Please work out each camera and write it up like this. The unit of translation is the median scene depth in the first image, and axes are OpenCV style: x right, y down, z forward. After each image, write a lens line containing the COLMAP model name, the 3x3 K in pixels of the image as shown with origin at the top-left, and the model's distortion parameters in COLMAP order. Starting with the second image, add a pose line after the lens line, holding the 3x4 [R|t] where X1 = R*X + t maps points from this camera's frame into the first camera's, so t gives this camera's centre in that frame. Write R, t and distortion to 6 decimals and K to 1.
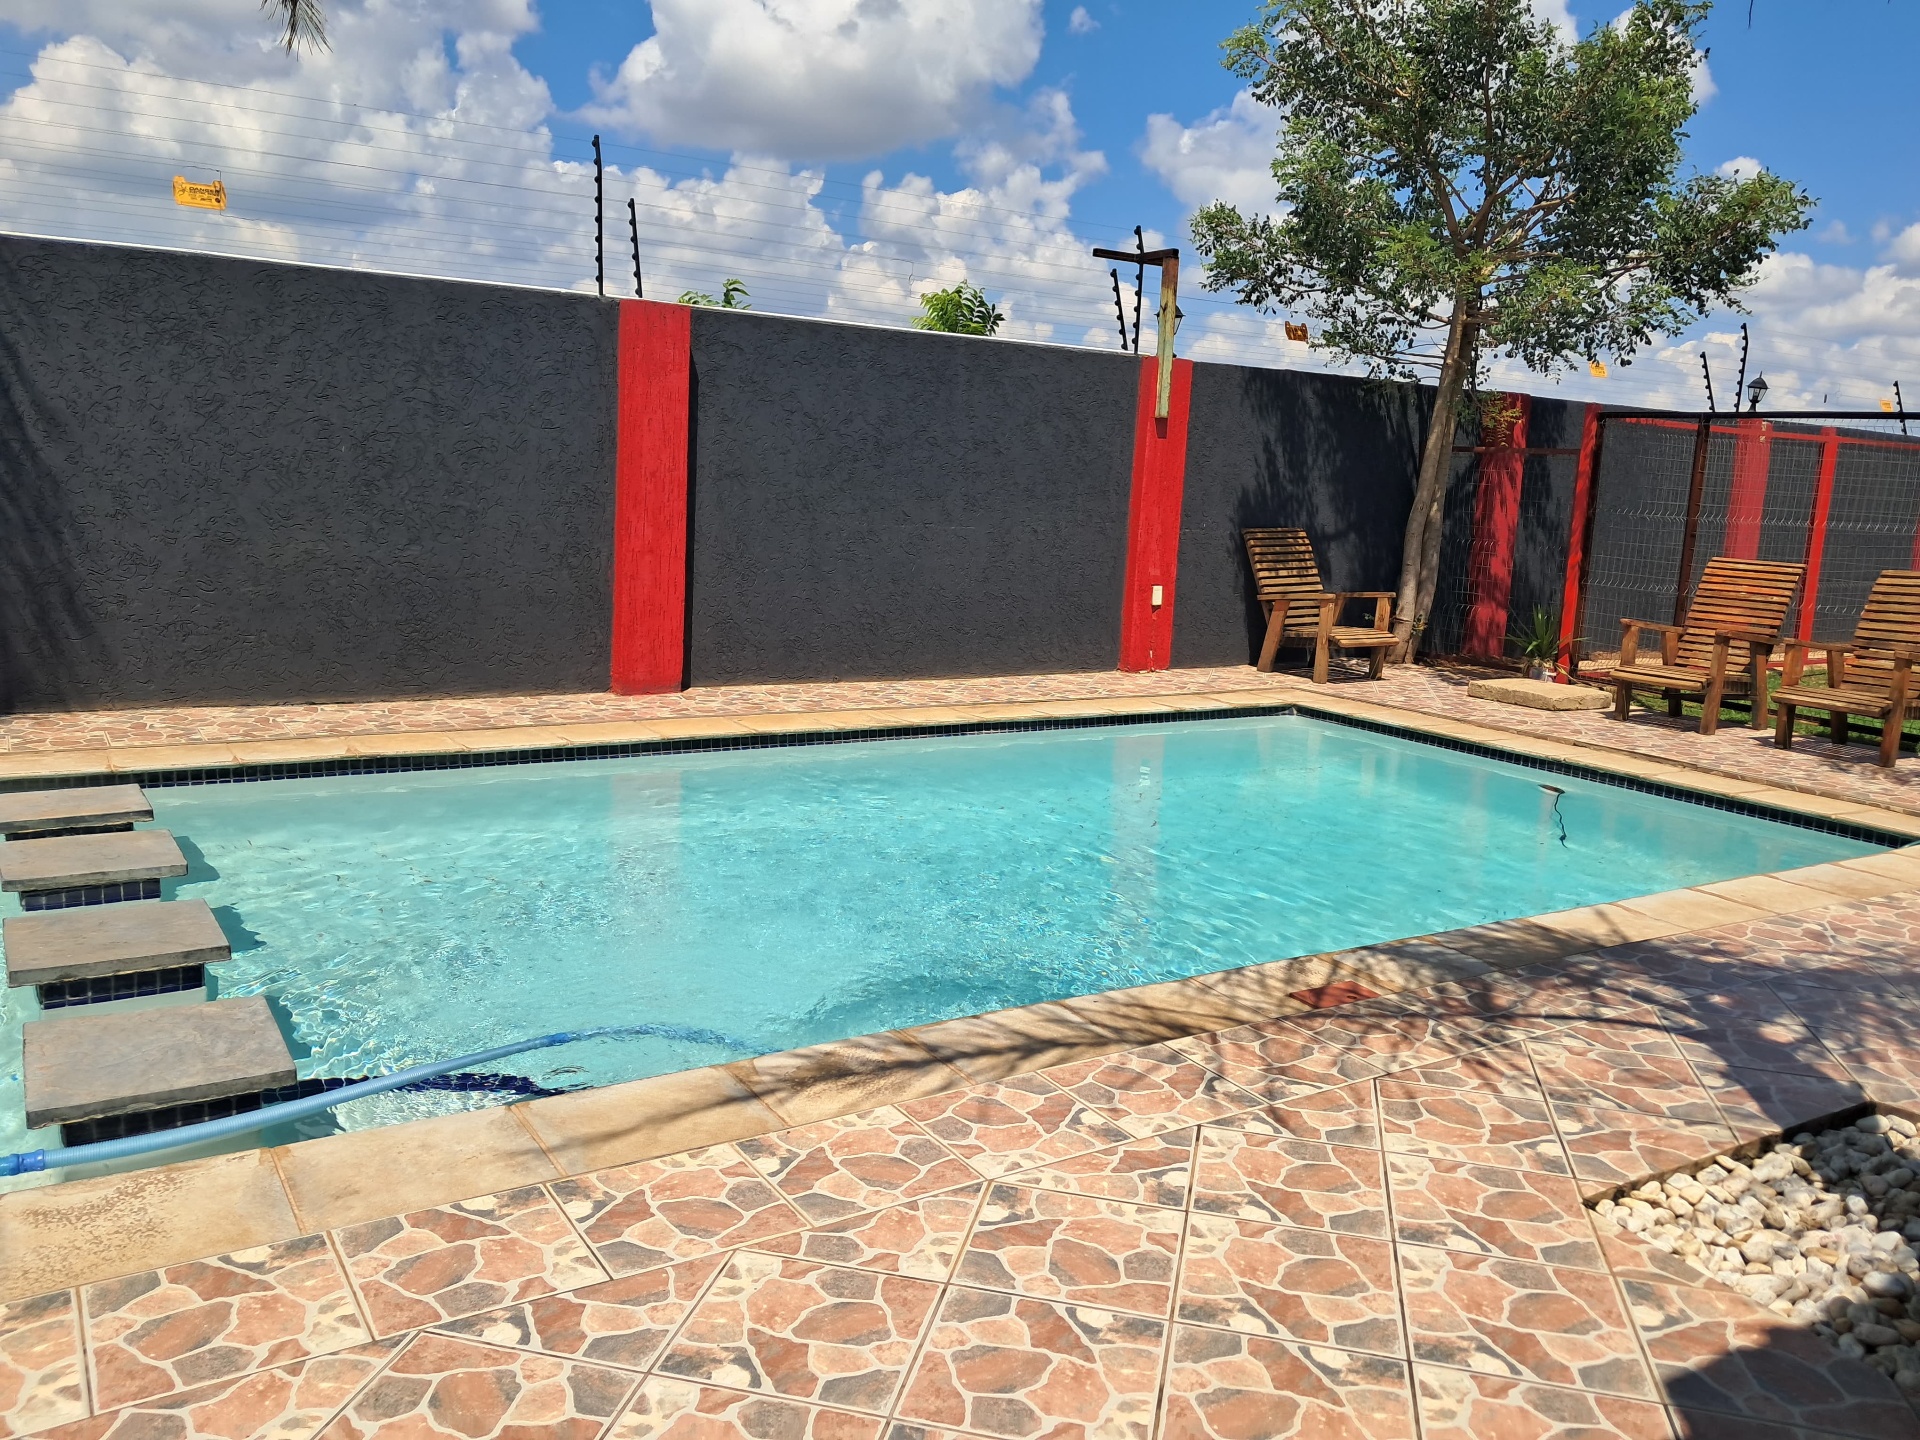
lens RADIAL K [[1502.4, 0, 967.1], [0, 1502.4, 722.2], [0, 0, 1]] dist [0.014453, -0.014036]
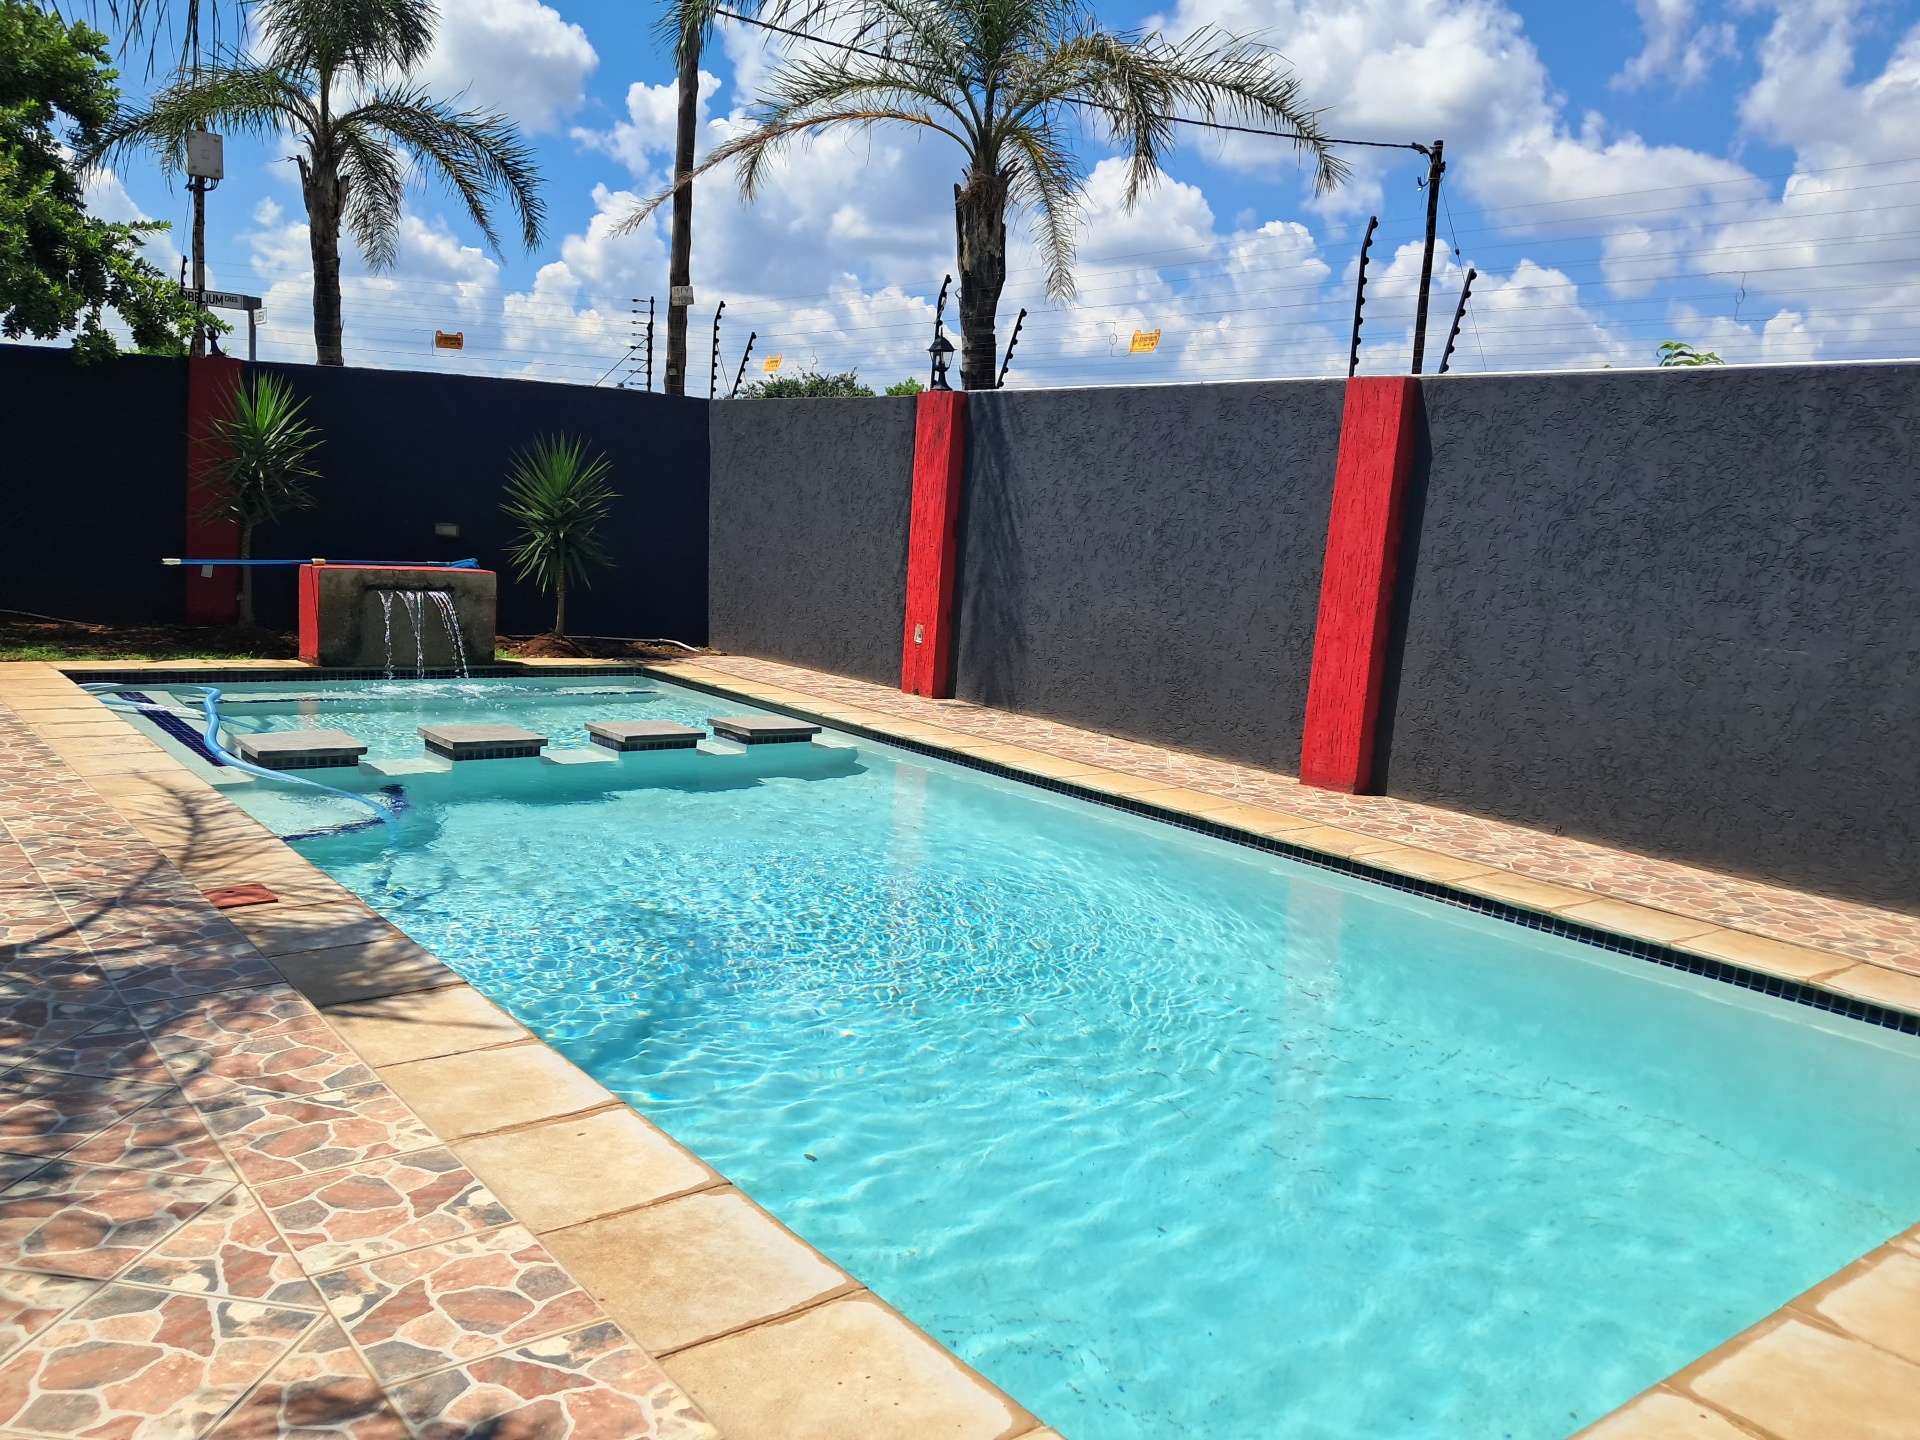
lens RADIAL K [[1502.4, 0, 966.1], [0, 1502.4, 722.5], [0, 0, 1]] dist [0.014453, -0.014036]
pose [[0.100468, 0.091644, -0.990711, 1.029616], [-0.224729, 0.972106, 0.067134, -0.106455], [0.969228, 0.215897, 0.118260, 0.980425]]
